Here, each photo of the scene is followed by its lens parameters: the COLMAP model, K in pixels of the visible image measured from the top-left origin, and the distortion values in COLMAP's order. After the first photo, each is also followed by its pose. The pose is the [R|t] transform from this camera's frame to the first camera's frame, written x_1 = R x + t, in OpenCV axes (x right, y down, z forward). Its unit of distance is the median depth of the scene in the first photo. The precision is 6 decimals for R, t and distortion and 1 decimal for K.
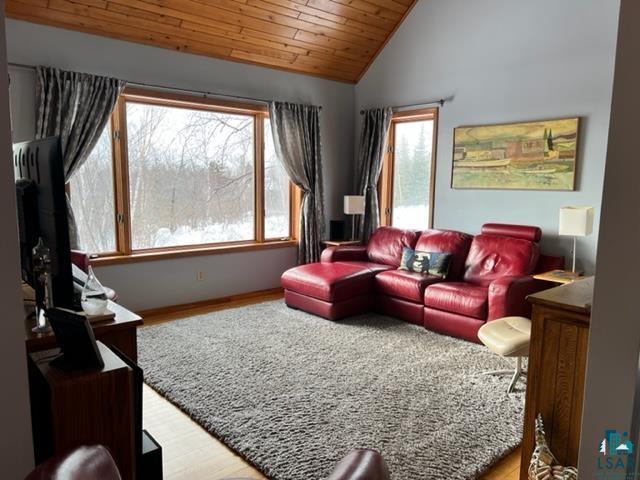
lens RADIAL K [[480.3, 0, 322.9], [0, 480.3, 241.7], [0, 0, 1]] dist [0.063146, -0.101014]
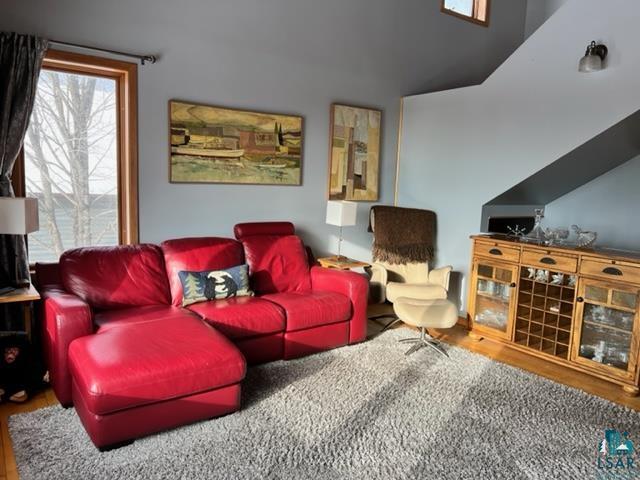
lens RADIAL K [[480.3, 0, 322.9], [0, 480.3, 241.7], [0, 0, 1]] dist [0.063146, -0.101014]
pose [[0.097742, -0.134973, 0.986017, -0.484704], [0.094296, 0.987559, 0.125837, -0.097766], [-0.990735, 0.080678, 0.109253, 0.739938]]
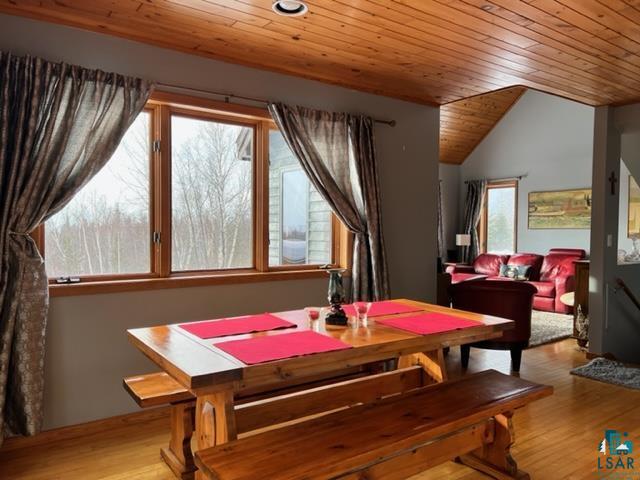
lens RADIAL K [[480.3, 0, 322.9], [0, 480.3, 241.7], [0, 0, 1]] dist [0.063146, -0.101014]
pose [[0.994770, -0.004224, -0.102048, -0.276846], [-0.006154, 0.994850, -0.101170, 0.110682], [0.101950, 0.101269, 0.989622, -0.739249]]
